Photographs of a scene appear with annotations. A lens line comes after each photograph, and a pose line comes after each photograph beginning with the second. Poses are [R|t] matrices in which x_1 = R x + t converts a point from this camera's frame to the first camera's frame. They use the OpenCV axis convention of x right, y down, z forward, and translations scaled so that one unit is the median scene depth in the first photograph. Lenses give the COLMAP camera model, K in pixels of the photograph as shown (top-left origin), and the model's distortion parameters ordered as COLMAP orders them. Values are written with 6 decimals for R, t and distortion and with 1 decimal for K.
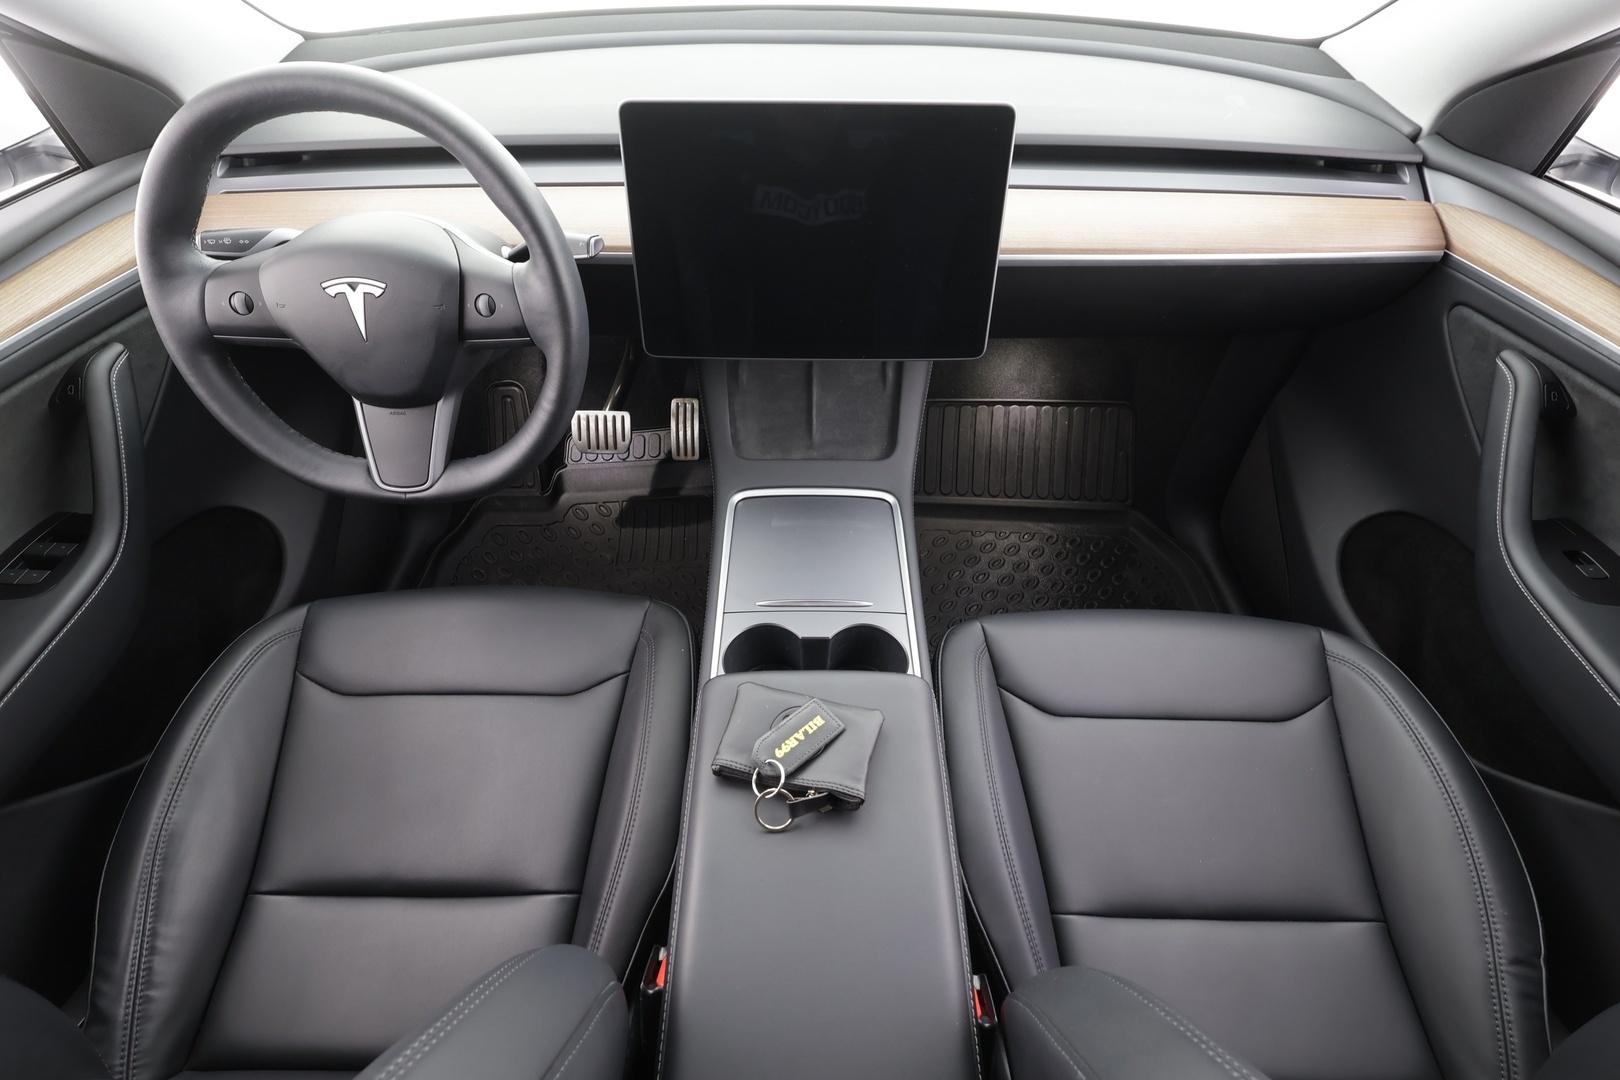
lens RADIAL K [[754.6, 0, 811.0], [0, 754.6, 539.1], [0, 0, 1]] dist [0.002272, 0.001913]
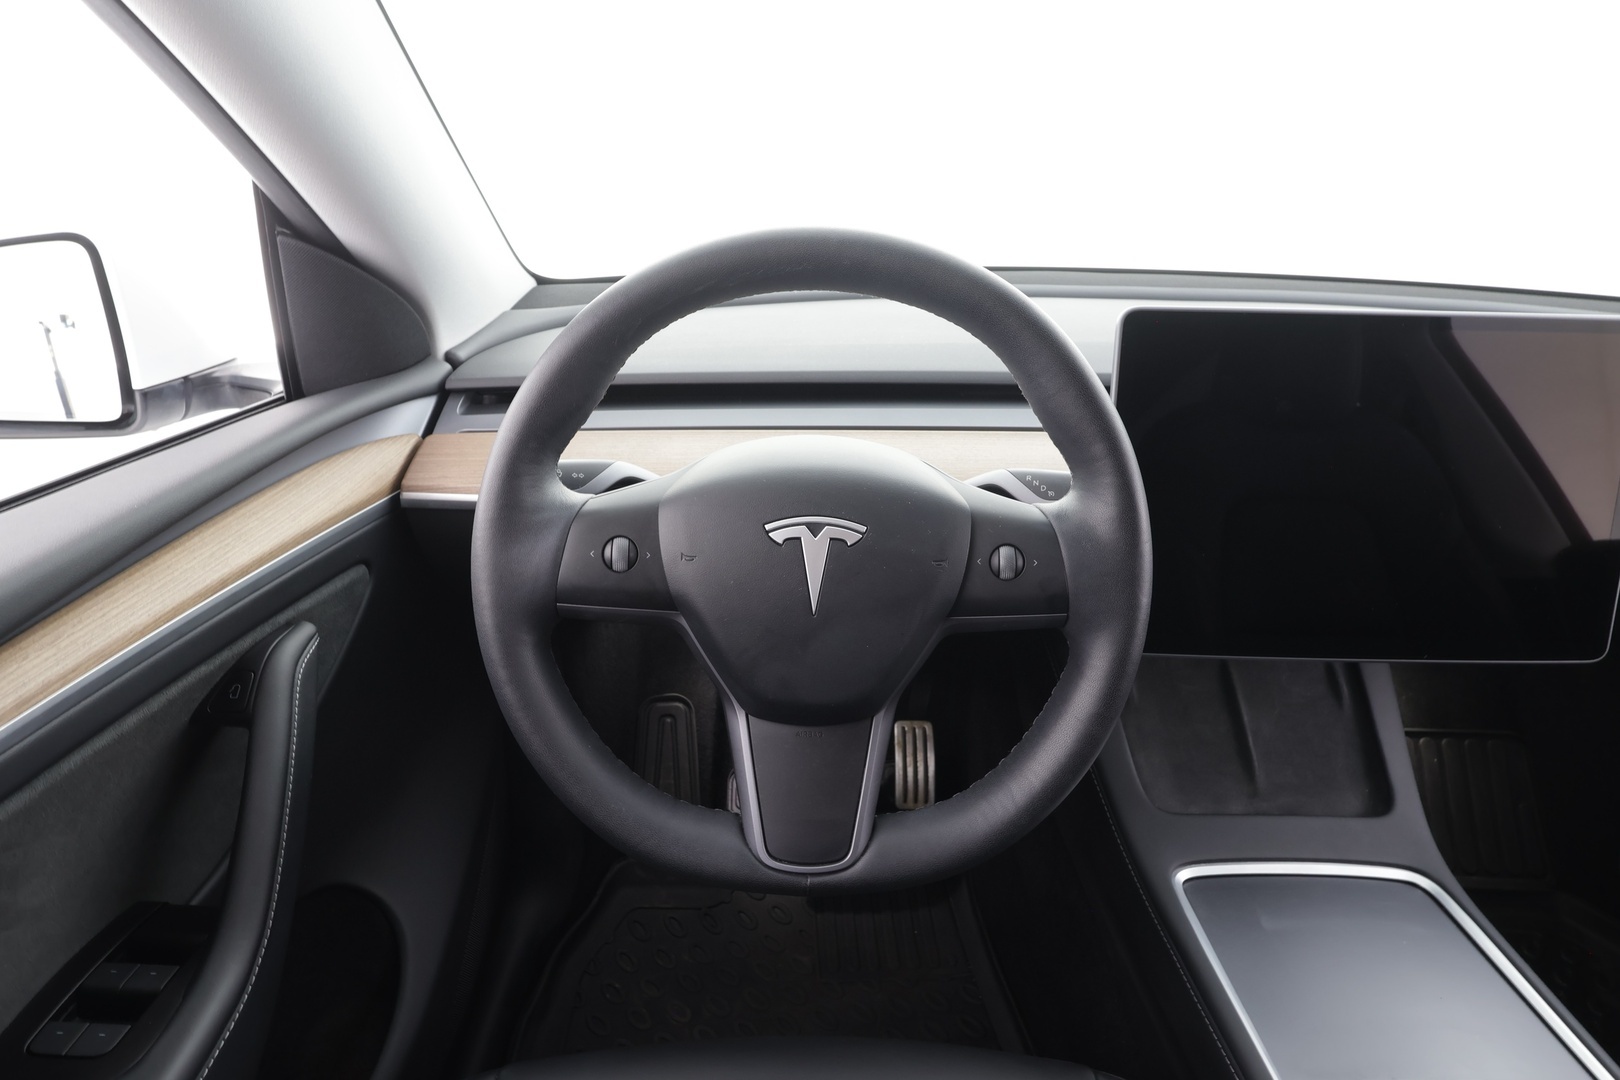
lens RADIAL K [[889.9, 0, 807.8], [0, 889.9, 541.8], [0, 0, 1]] dist [0.000807, 0.002527]
pose [[0.999798, 0.013793, 0.014653, -0.453582], [-0.007190, 0.924941, -0.380043, -0.032076], [-0.018795, 0.379861, 0.924853, 0.234255]]
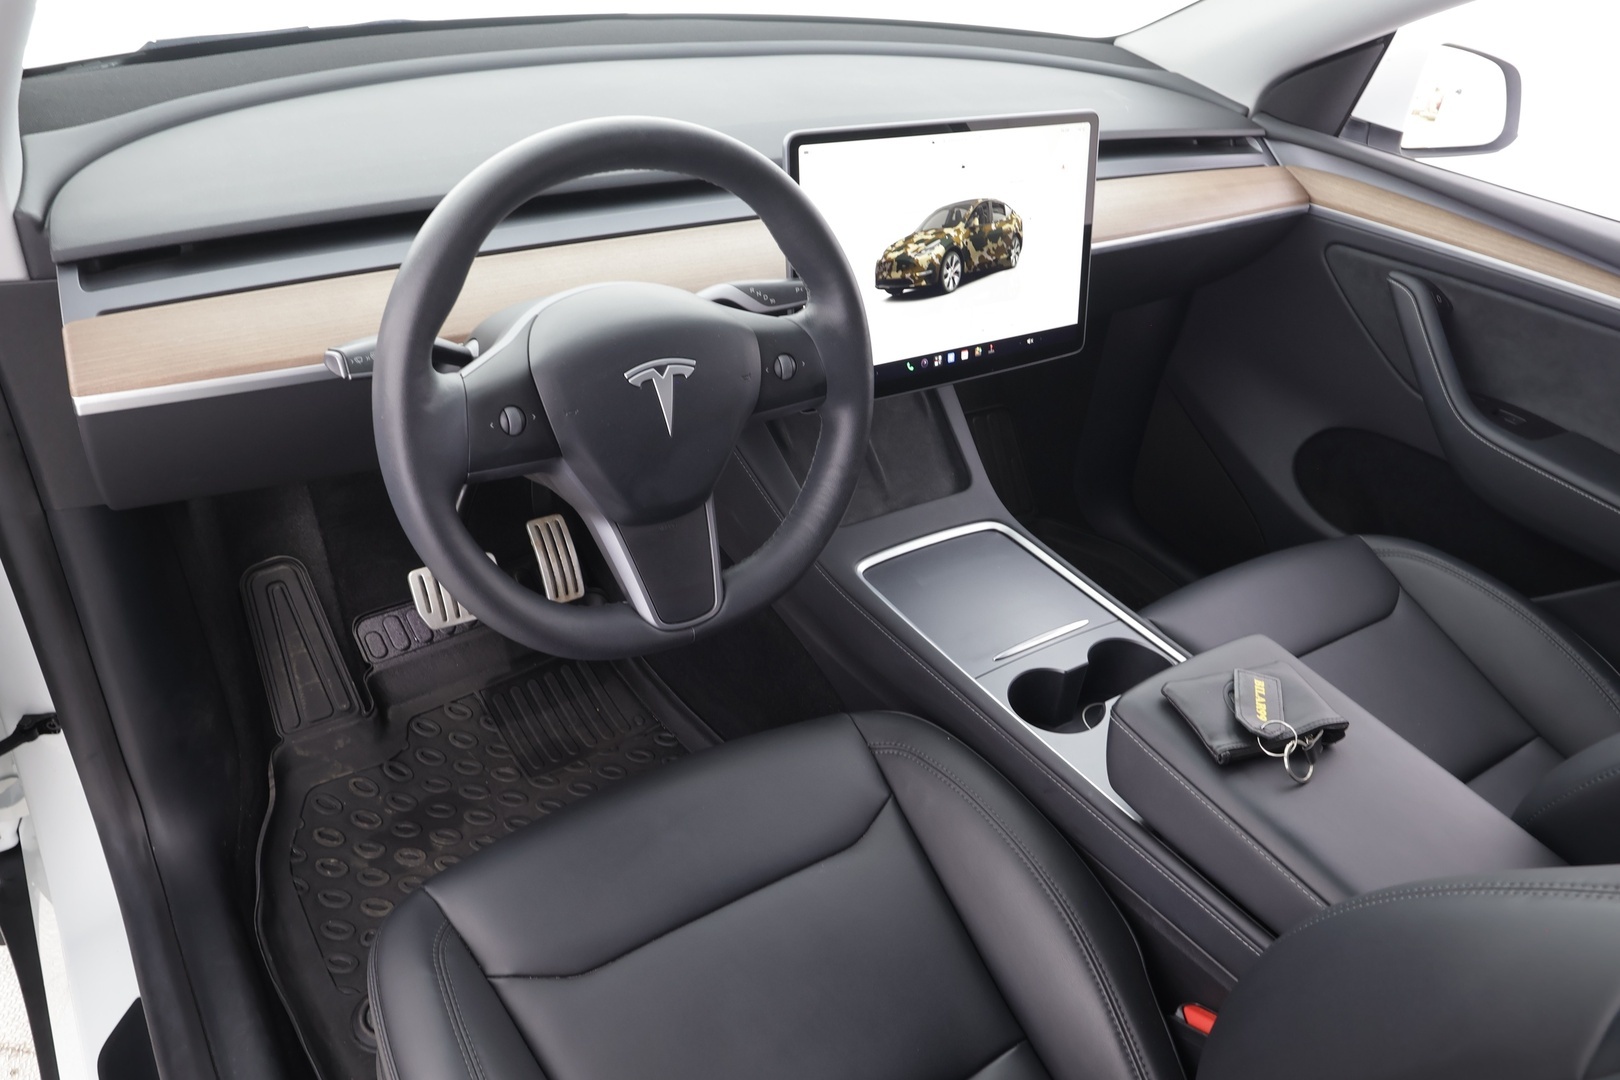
lens RADIAL K [[1157.8, 0, 814.2], [0, 1157.8, 541.2], [0, 0, 1]] dist [0.002725, -0.002867]
pose [[0.819571, -0.250180, 0.515474, -0.837633], [0.326832, 0.943050, -0.061942, -0.025297], [-0.470622, 0.219239, 0.854663, -0.060343]]
